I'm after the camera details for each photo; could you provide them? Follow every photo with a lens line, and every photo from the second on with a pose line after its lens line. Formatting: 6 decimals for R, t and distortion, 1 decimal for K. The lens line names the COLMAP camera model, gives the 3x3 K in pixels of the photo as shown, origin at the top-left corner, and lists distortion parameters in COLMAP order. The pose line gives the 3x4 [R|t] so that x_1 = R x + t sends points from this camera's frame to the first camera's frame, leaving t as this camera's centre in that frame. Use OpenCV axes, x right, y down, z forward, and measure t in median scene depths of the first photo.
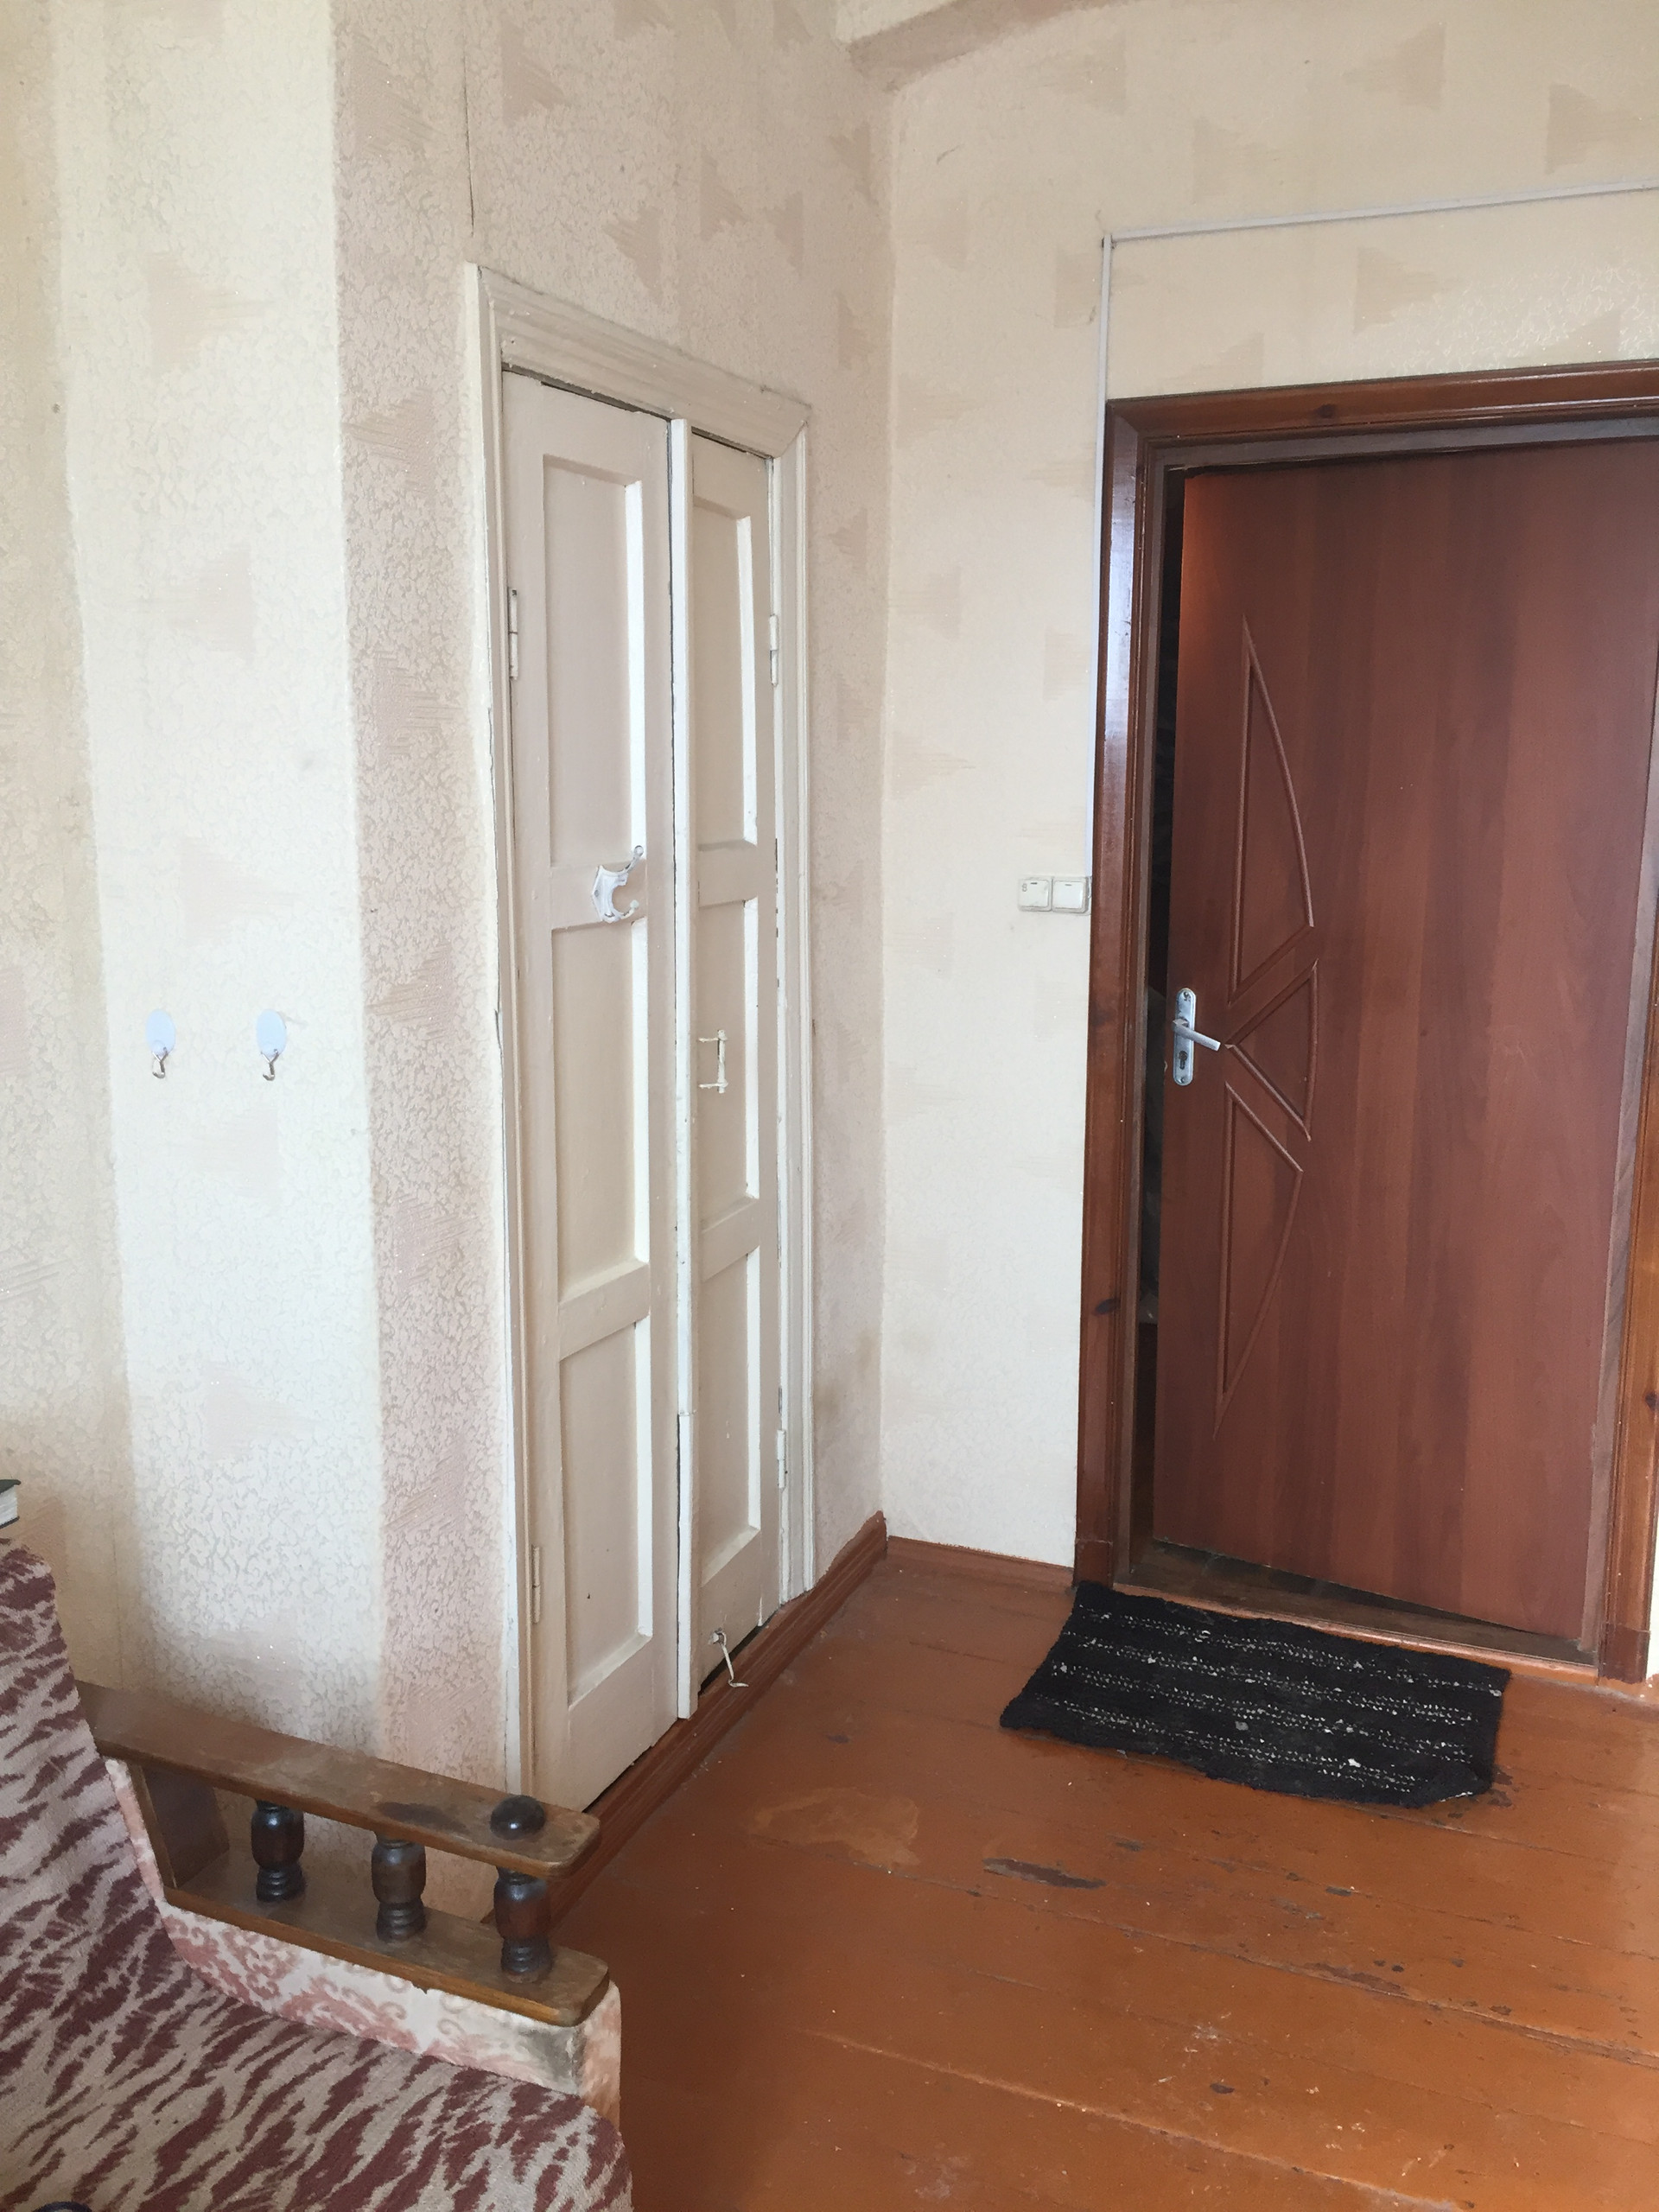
lens RADIAL K [[1868.1, 0, 829.5], [0, 1868.1, 1106.0], [0, 0, 1]] dist [0.077125, -0.116351]
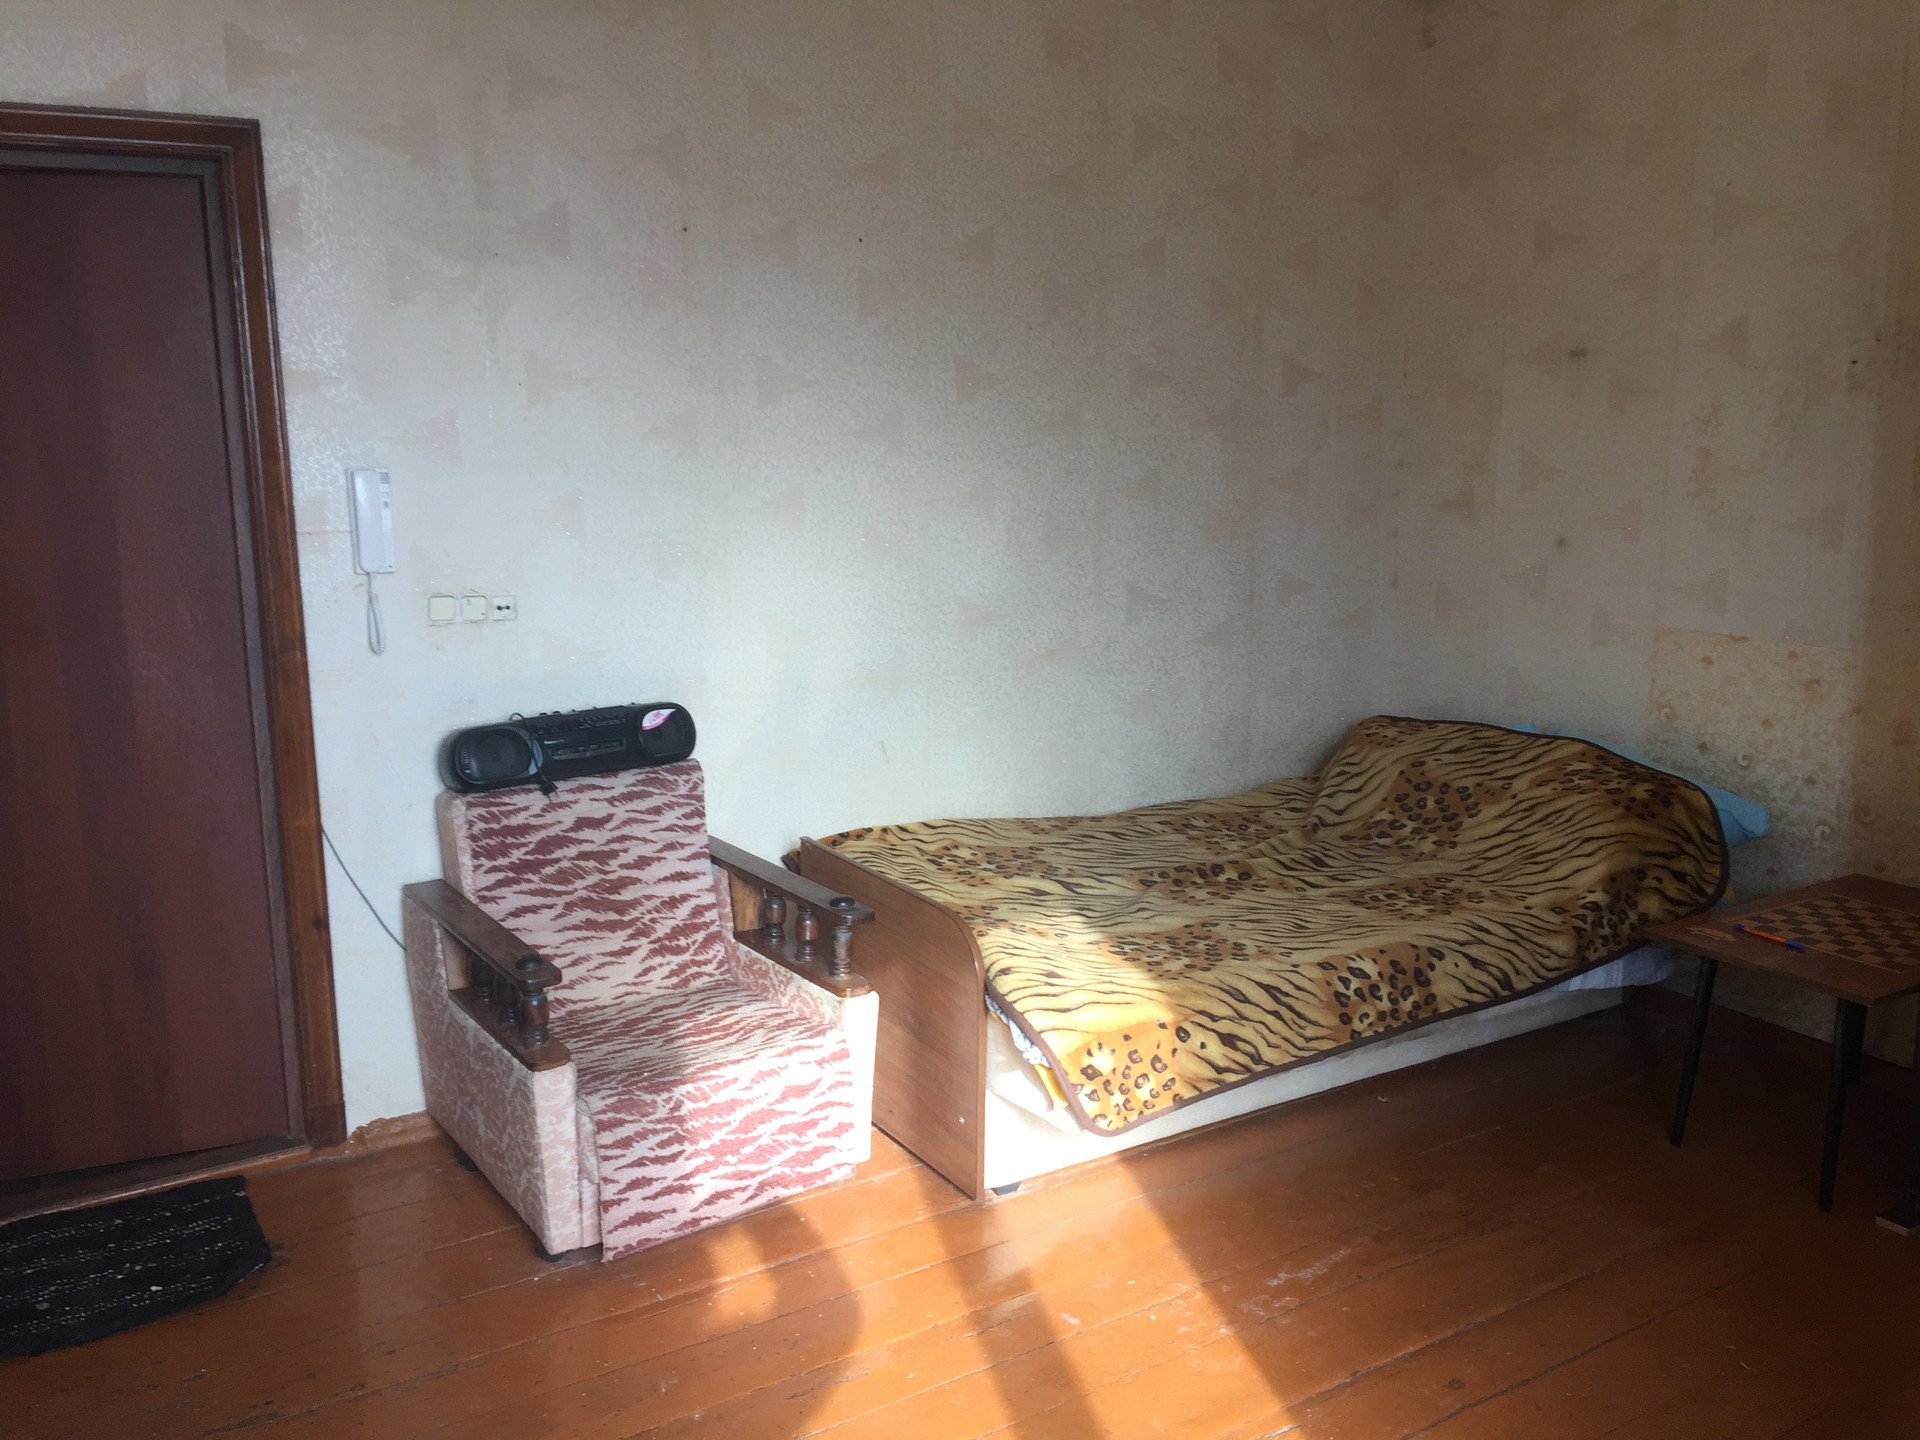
lens RADIAL K [[1621.5, 0, 960.0], [0, 1621.5, 720.0], [0, 0, 1]] dist [0.077125, -0.116351]
pose [[0.607880, -0.168047, 0.776043, -0.138527], [0.171158, 0.982103, 0.078599, 0.006620], [-0.775362, 0.085047, 0.625764, -0.049620]]
